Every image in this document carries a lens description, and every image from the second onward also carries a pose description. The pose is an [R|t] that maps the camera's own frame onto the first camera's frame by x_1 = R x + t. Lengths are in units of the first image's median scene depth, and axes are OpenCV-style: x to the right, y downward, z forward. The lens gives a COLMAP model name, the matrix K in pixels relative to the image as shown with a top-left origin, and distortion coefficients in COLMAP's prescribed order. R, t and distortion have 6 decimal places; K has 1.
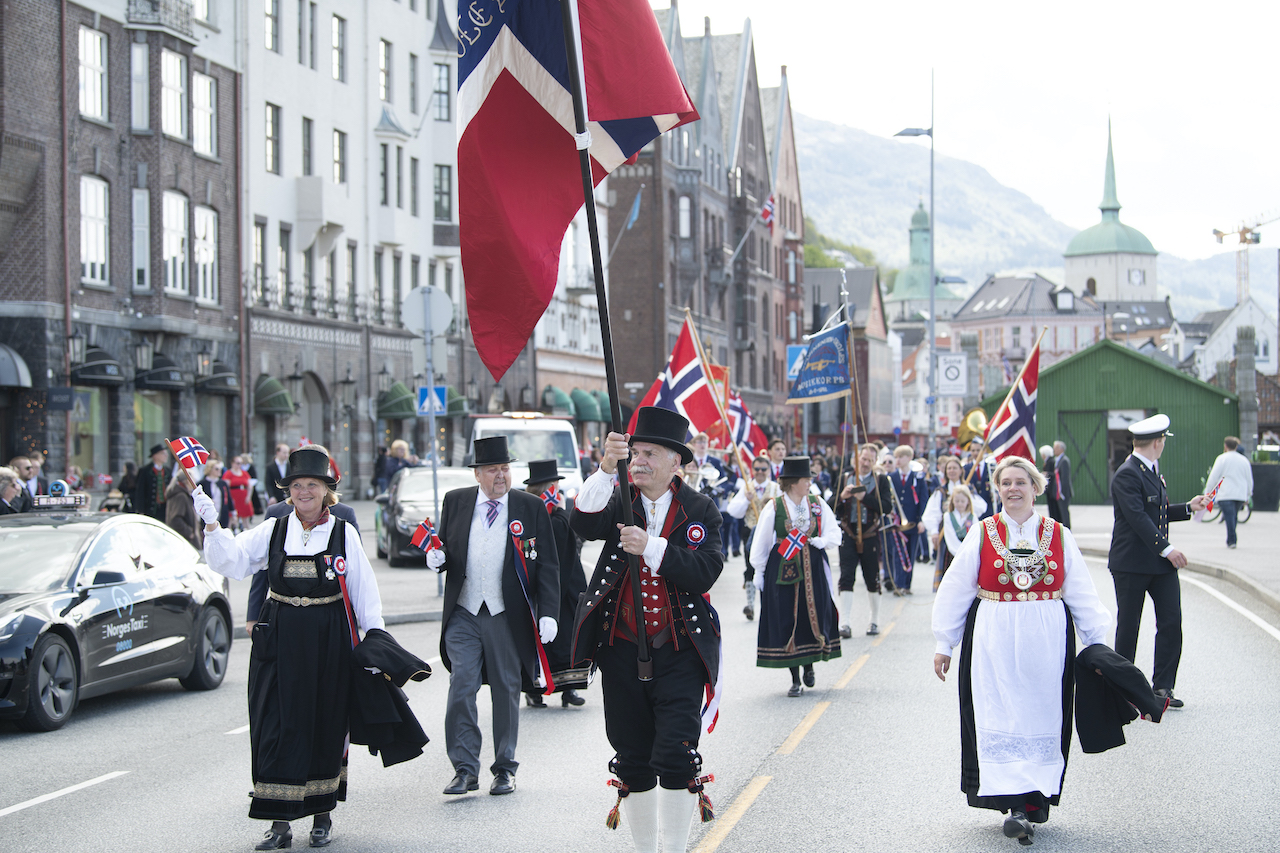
lens RADIAL K [[2693.8, 0, 634.9], [0, 2693.8, 421.2], [0, 0, 1]] dist [0.330067, 0.000000]
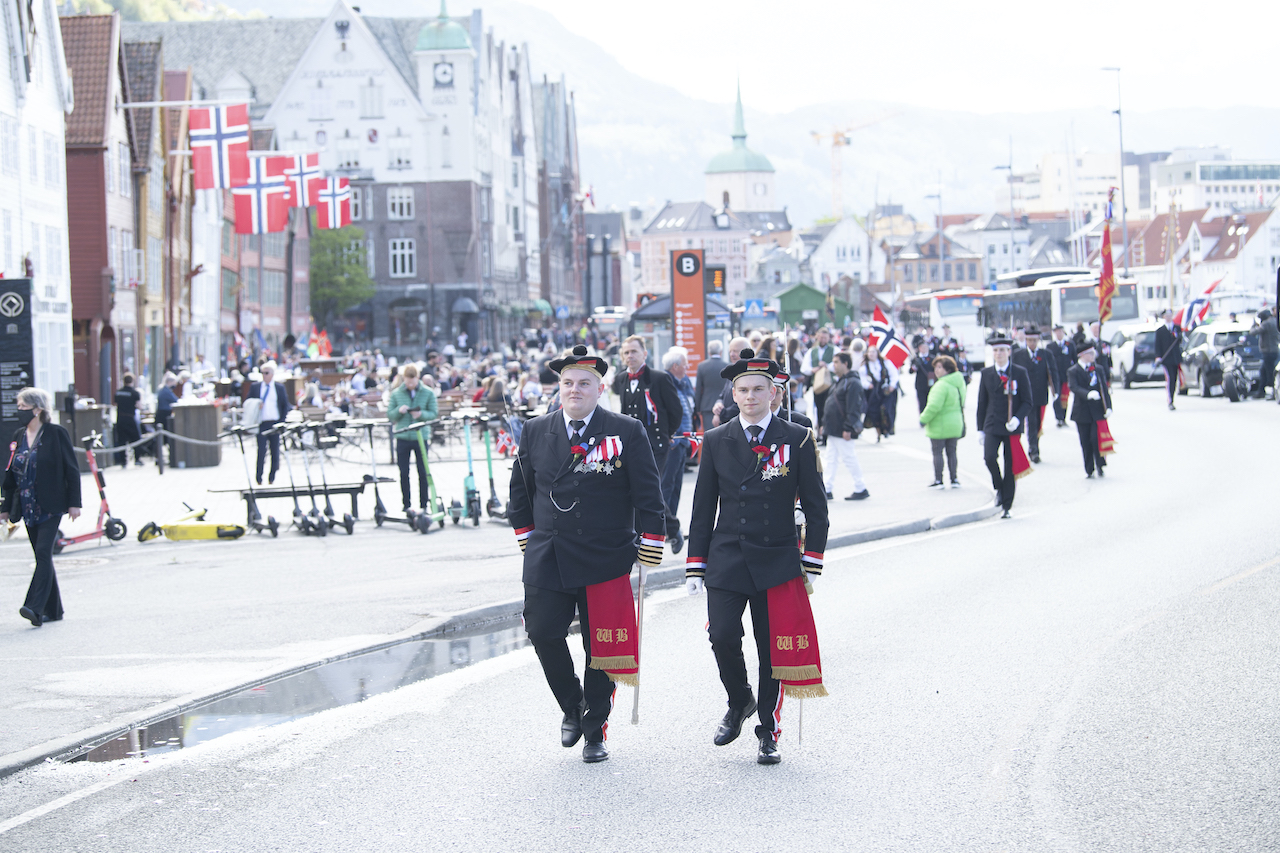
lens RADIAL K [[3069.8, 0, 640.7], [0, 3069.8, 427.2], [0, 0, 1]] dist [0.276504, 0.000000]
pose [[0.987587, -0.020323, 0.155755, -0.201595], [0.013784, 0.998982, 0.042951, -0.009750], [-0.156469, -0.040270, 0.986862, -0.857779]]
